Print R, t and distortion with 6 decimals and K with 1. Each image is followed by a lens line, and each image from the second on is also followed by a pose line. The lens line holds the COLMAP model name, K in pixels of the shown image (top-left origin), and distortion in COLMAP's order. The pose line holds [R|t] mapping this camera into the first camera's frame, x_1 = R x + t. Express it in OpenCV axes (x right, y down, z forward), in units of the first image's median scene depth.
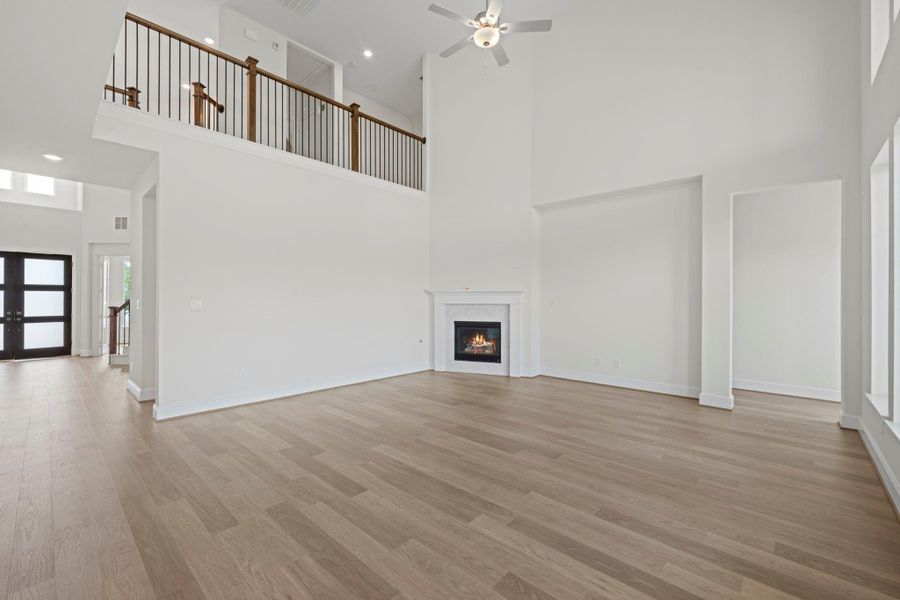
lens RADIAL K [[369.9, 0, 453.7], [0, 369.9, 296.6], [0, 0, 1]] dist [0.013277, 0.000297]
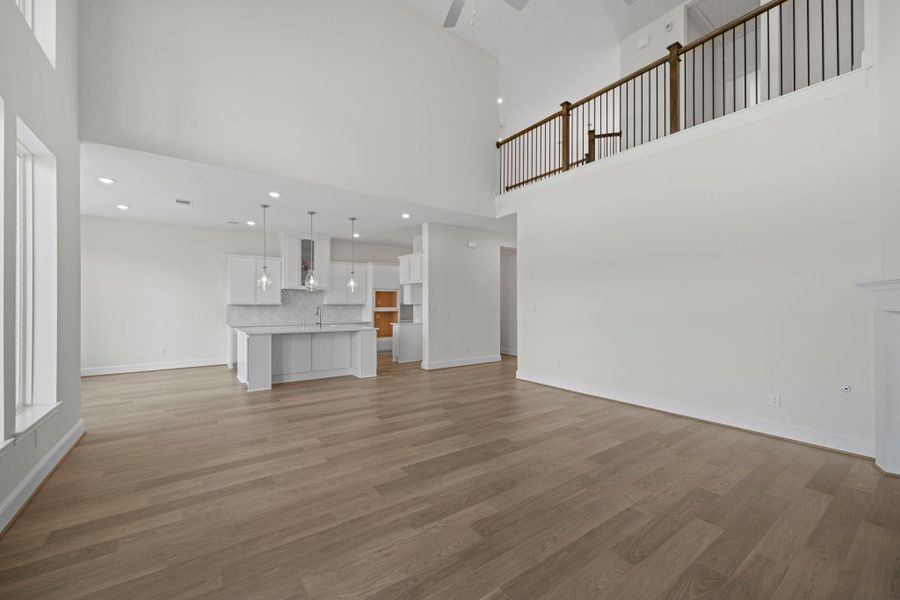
lens RADIAL K [[369.9, 0, 454.1], [0, 369.9, 306.8], [0, 0, 1]] dist [0.013277, 0.000297]
pose [[-0.200739, 0.001543, -0.979643, 0.916280], [0.010837, 0.999941, -0.000645, 0.018894], [0.979585, -0.010746, -0.200744, 1.155870]]
